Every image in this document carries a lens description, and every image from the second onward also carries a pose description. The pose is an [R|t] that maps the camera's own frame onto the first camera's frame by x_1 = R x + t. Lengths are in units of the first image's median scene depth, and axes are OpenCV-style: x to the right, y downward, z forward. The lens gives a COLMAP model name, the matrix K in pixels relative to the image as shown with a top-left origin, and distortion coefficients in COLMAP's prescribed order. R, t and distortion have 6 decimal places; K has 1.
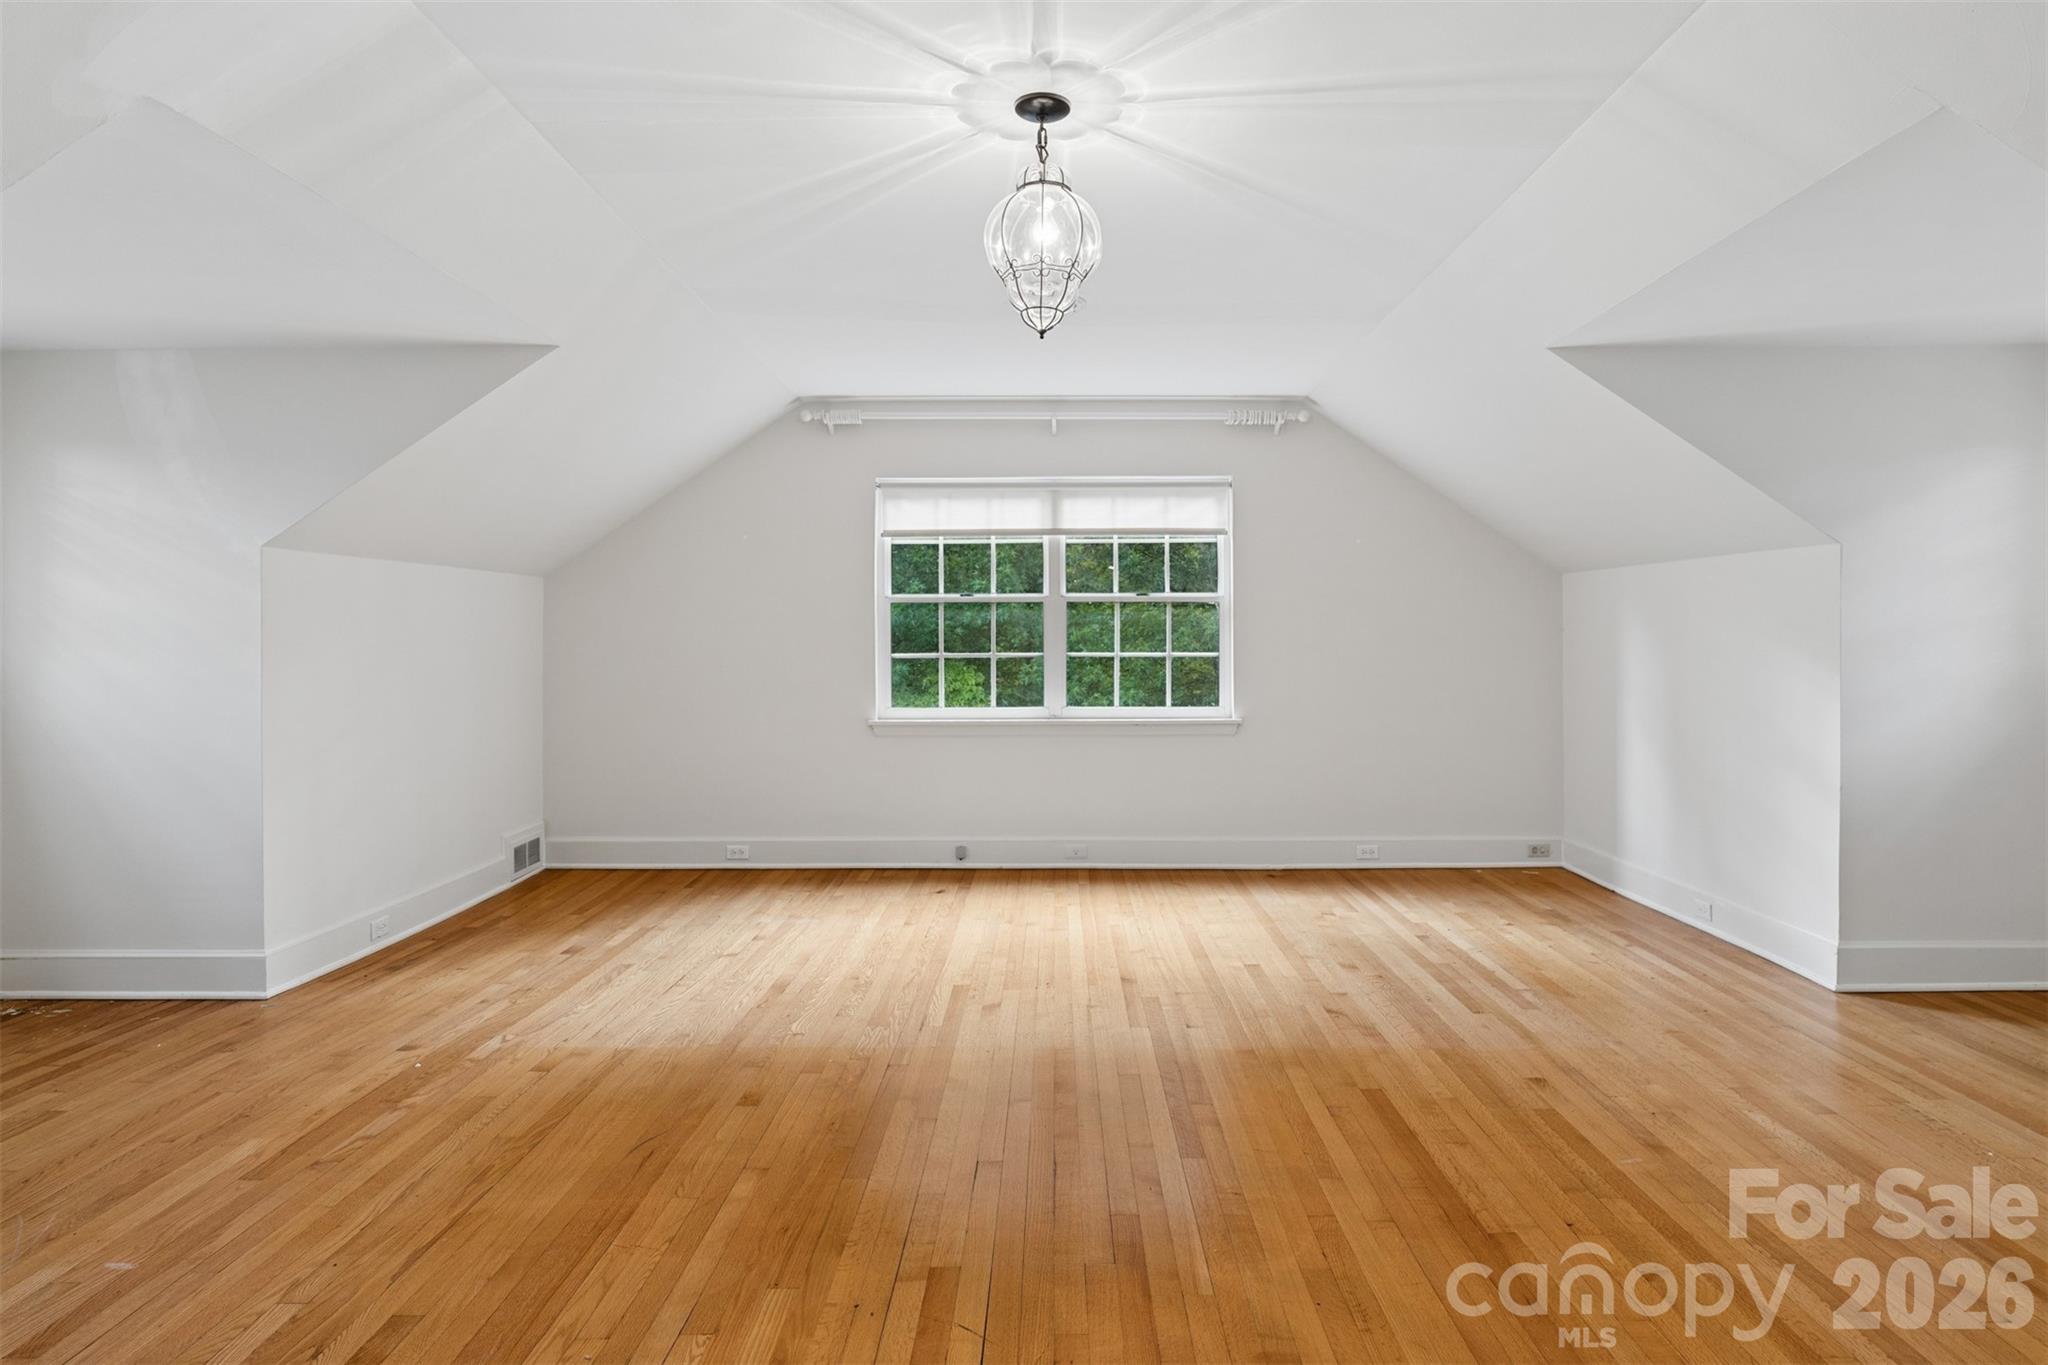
lens RADIAL K [[1151.6, 0, 1024.9], [0, 1151.6, 644.8], [0, 0, 1]] dist [-0.001444, -0.000392]
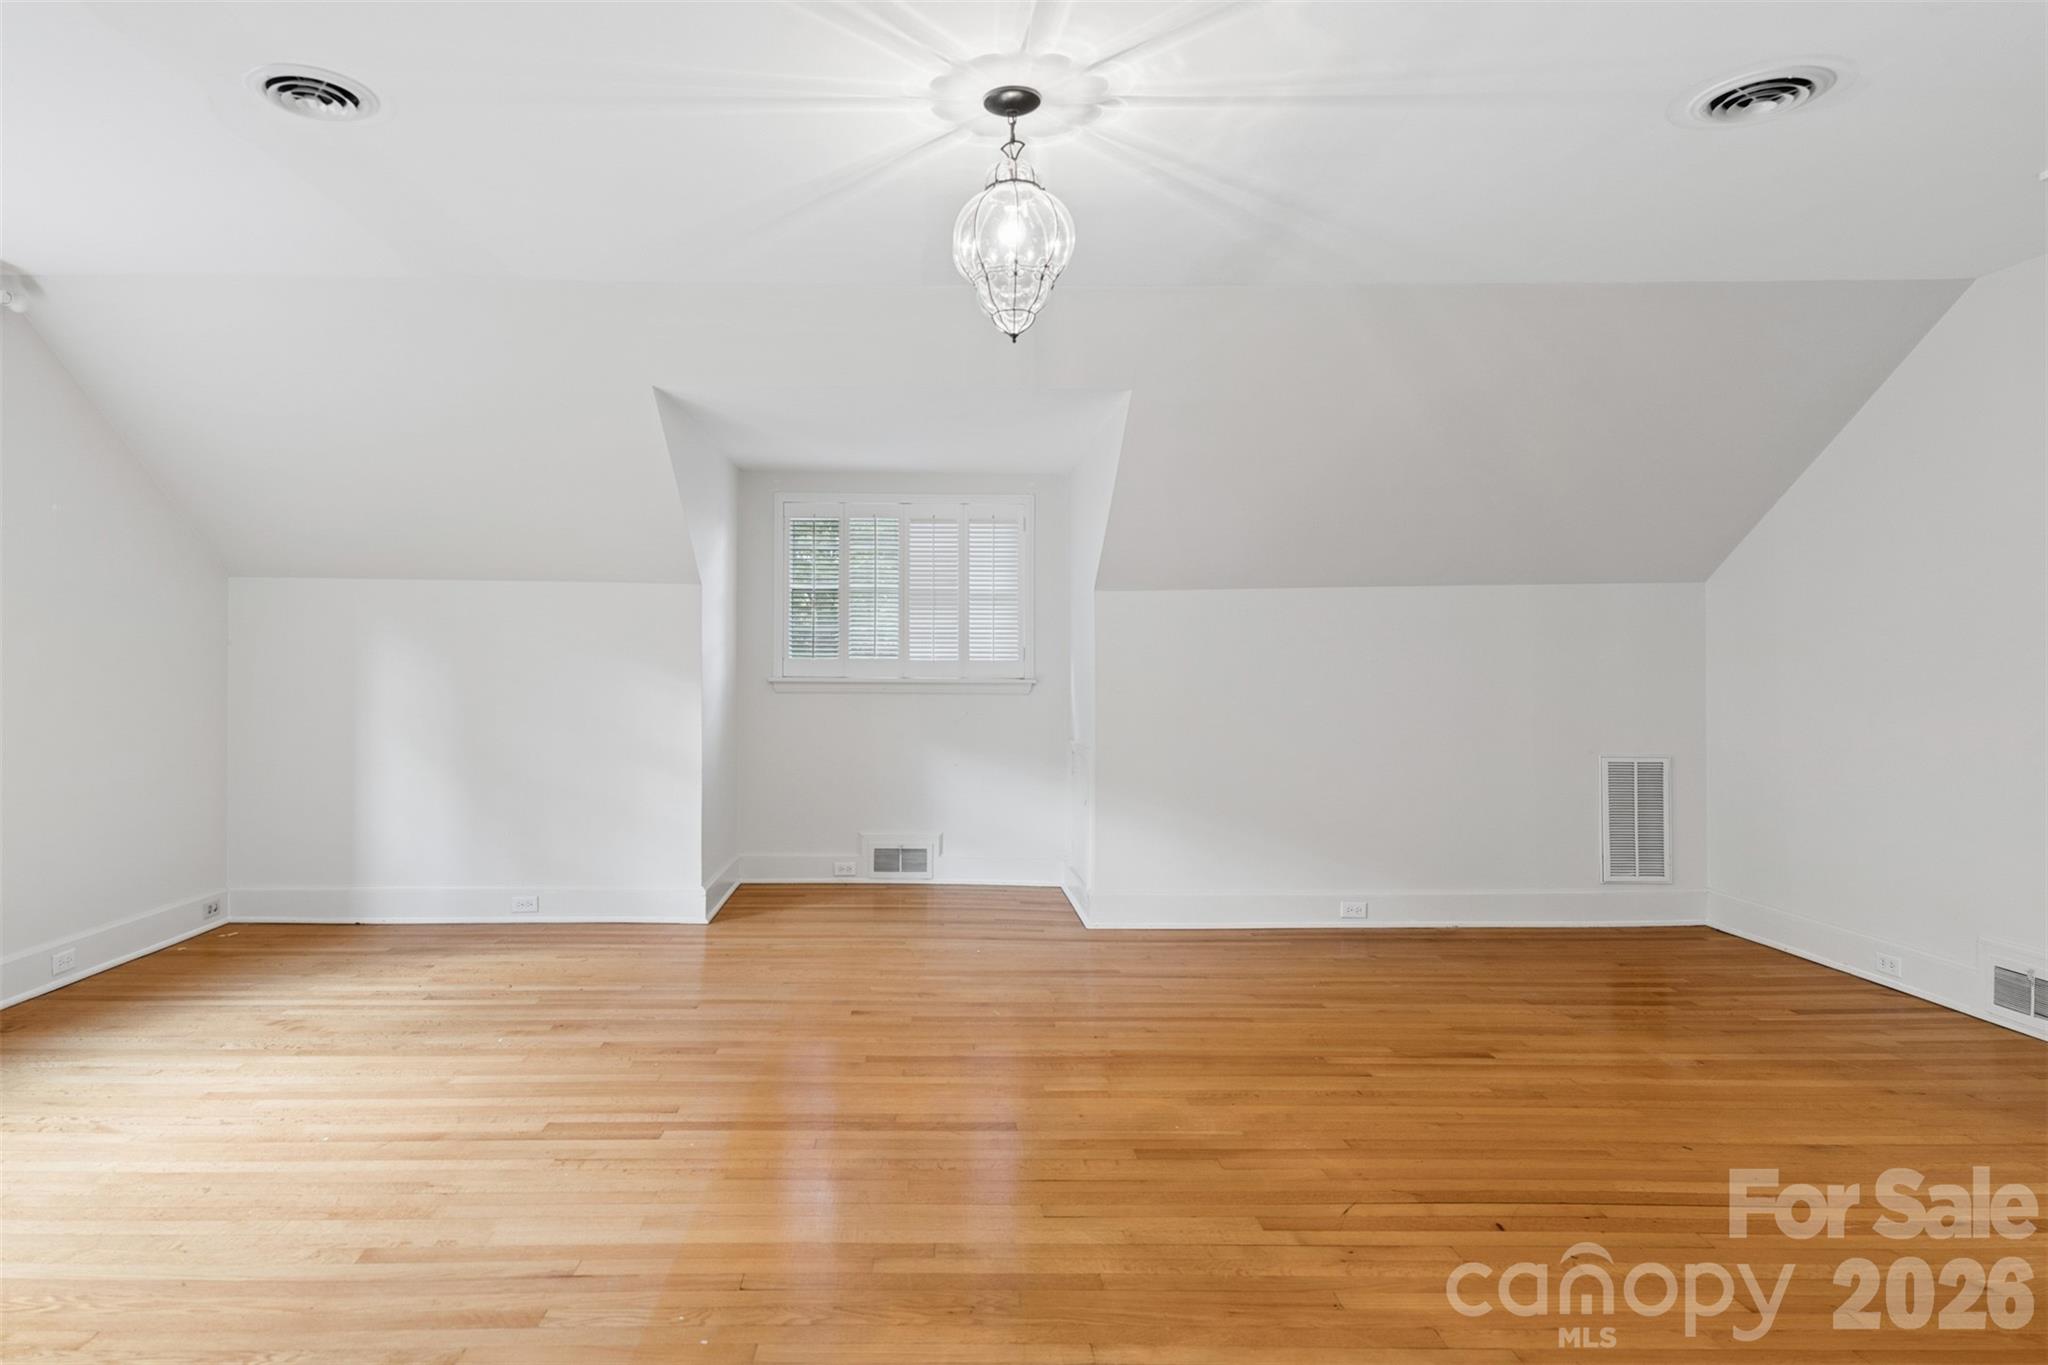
lens RADIAL K [[1151.6, 0, 1024.9], [0, 1151.6, 644.8], [0, 0, 1]] dist [-0.001444, -0.000392]
pose [[-0.041678, 0.016049, 0.999002, -0.936490], [0.002299, 0.999870, -0.015967, 0.006115], [-0.999128, 0.001632, -0.041709, 1.020915]]
